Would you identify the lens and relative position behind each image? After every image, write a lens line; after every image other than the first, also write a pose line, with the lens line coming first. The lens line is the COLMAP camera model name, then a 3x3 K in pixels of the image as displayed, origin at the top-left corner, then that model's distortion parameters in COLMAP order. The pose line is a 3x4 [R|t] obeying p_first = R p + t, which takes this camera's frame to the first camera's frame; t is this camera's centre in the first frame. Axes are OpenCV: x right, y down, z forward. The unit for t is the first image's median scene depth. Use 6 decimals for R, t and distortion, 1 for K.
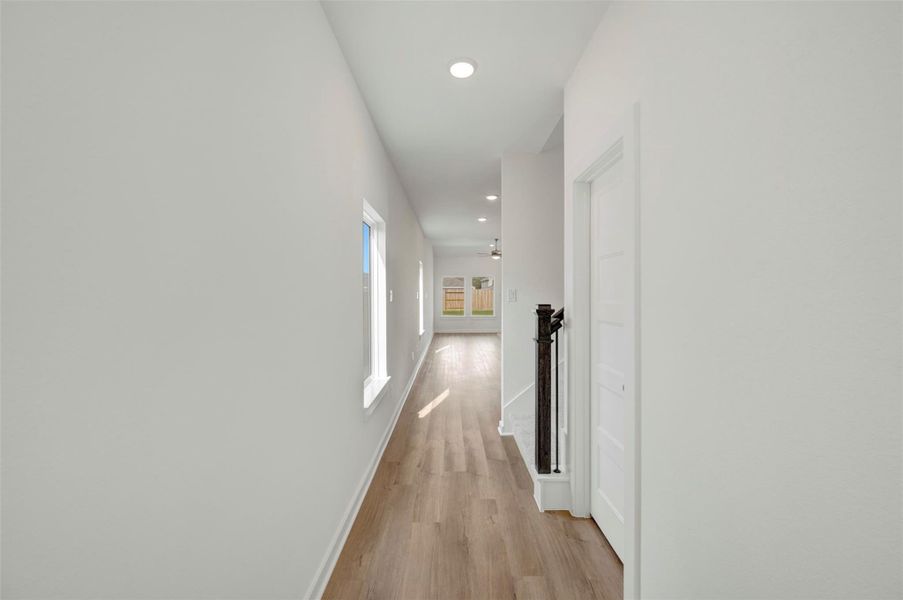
lens RADIAL K [[361.9, 0, 455.8], [0, 361.9, 291.3], [0, 0, 1]] dist [0.002335, 0.000098]
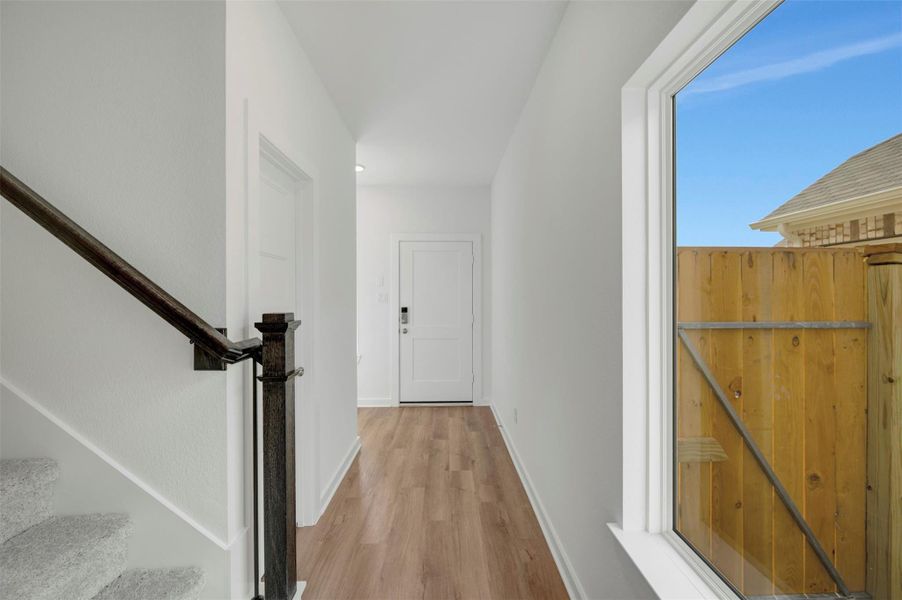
lens RADIAL K [[361.5, 0, 455.2], [0, 361.5, 291.3], [0, 0, 1]] dist [0.002335, 0.000098]
pose [[-0.999898, -0.000737, -0.014248, -0.037000], [-0.000517, 0.999881, -0.015401, 0.016734], [0.014258, -0.015393, -0.999780, 2.022984]]
